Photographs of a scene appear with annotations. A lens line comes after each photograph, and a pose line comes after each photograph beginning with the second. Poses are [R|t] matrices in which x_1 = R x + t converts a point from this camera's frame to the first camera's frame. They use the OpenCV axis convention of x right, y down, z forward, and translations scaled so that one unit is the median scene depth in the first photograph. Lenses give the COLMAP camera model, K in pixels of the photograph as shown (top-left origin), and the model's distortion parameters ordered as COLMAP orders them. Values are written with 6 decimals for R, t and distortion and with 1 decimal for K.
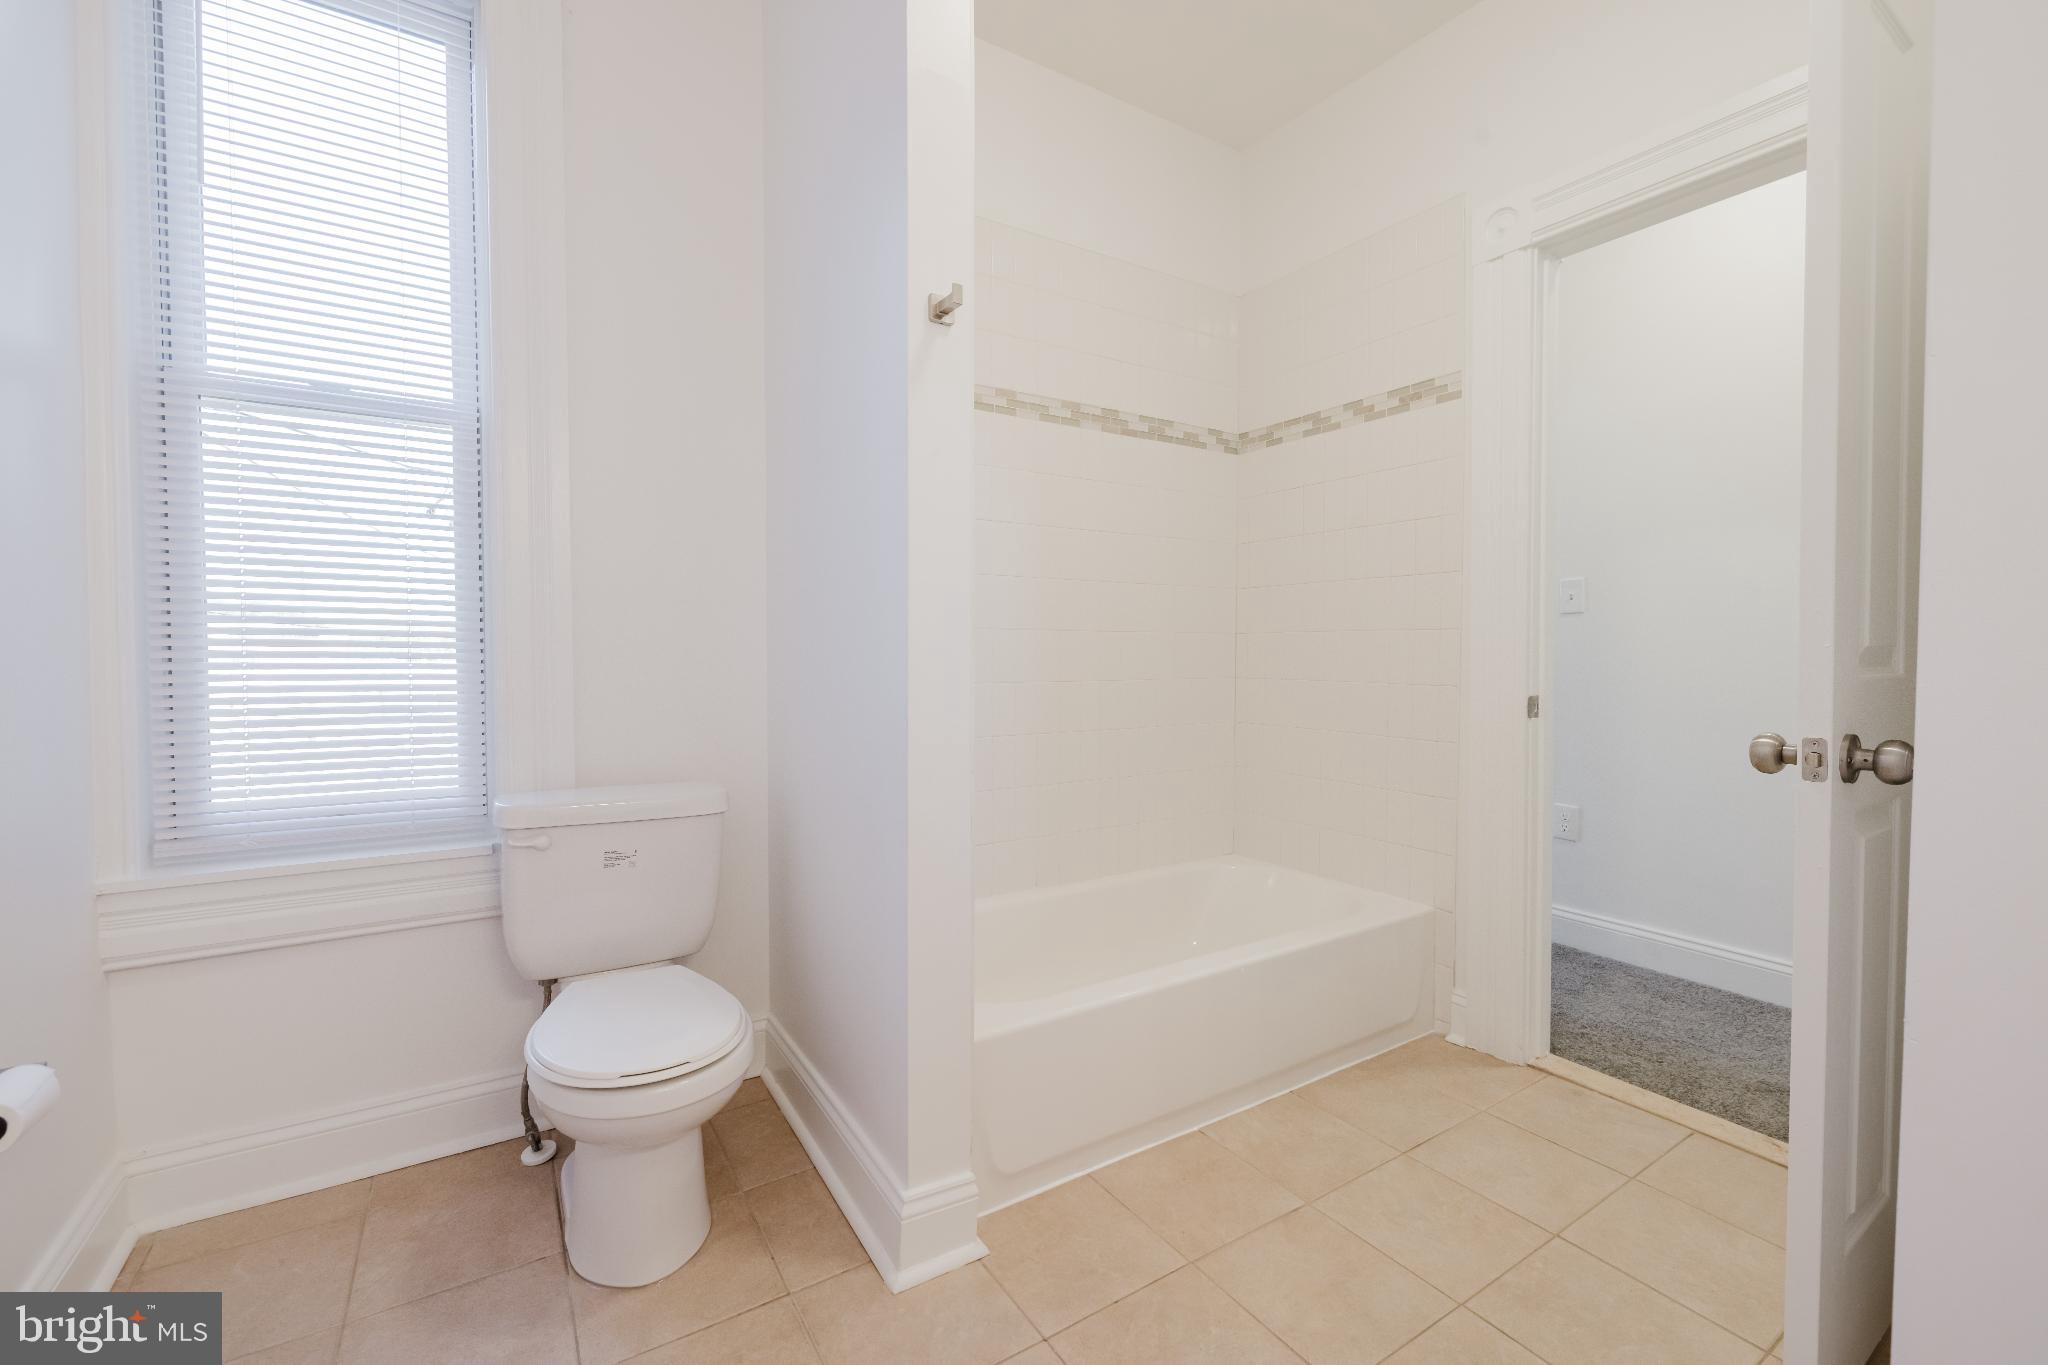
lens RADIAL K [[842.8, 0, 1027.0], [0, 842.8, 679.9], [0, 0, 1]] dist [0.000113, -0.000031]
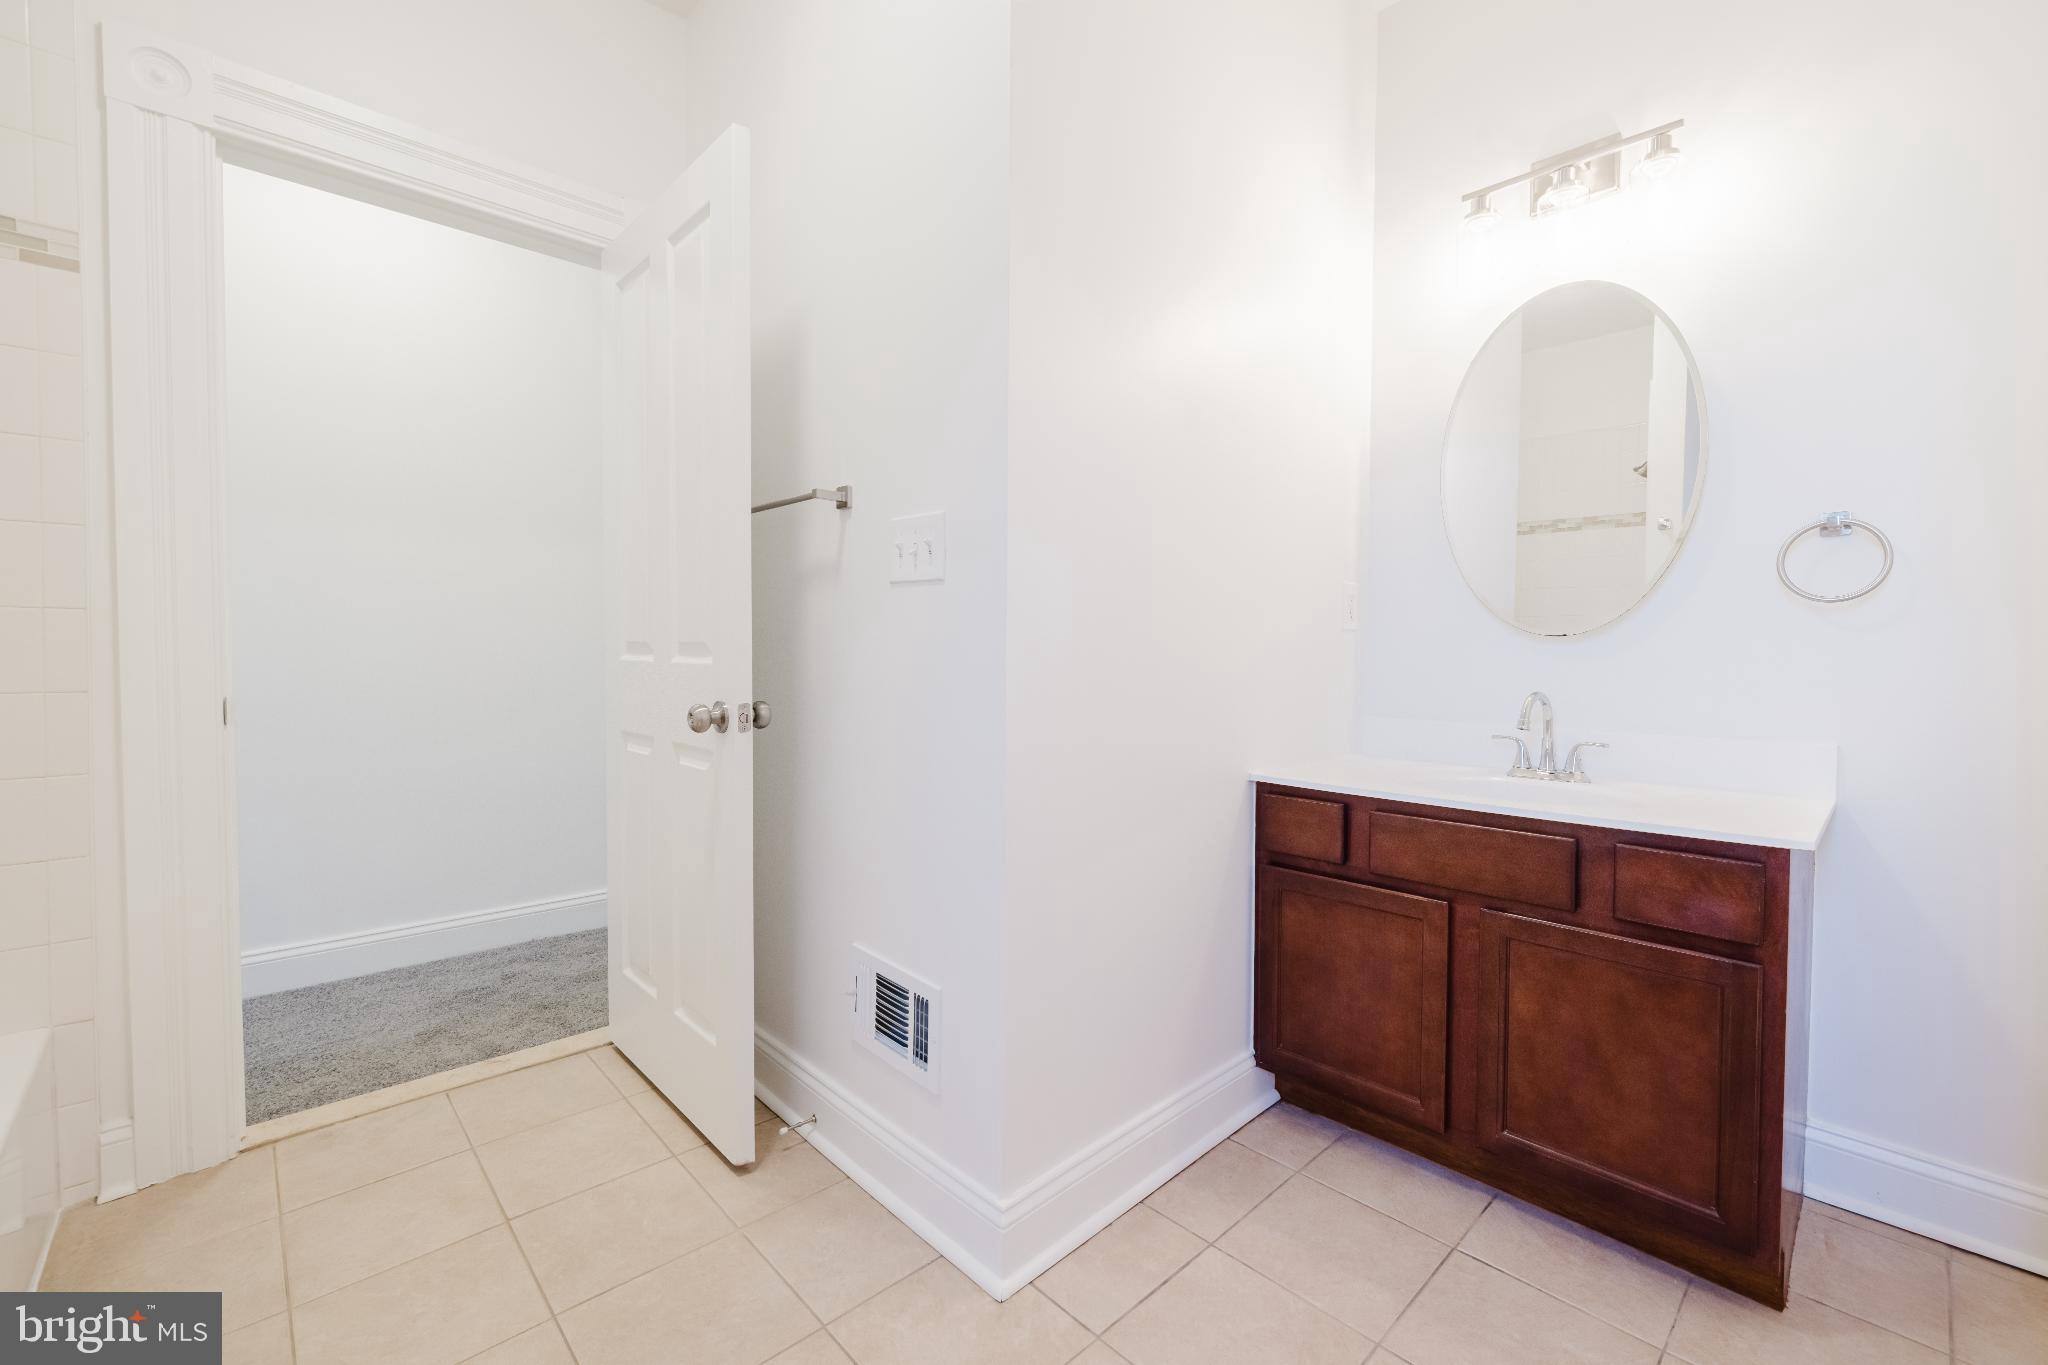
lens RADIAL K [[842.8, 0, 1028.9], [0, 842.8, 672.2], [0, 0, 1]] dist [0.000113, -0.000031]
pose [[-0.189704, -0.029156, 0.981408, -0.349845], [0.022210, 0.999176, 0.033977, -0.016118], [-0.981590, 0.028243, -0.188900, 0.415229]]
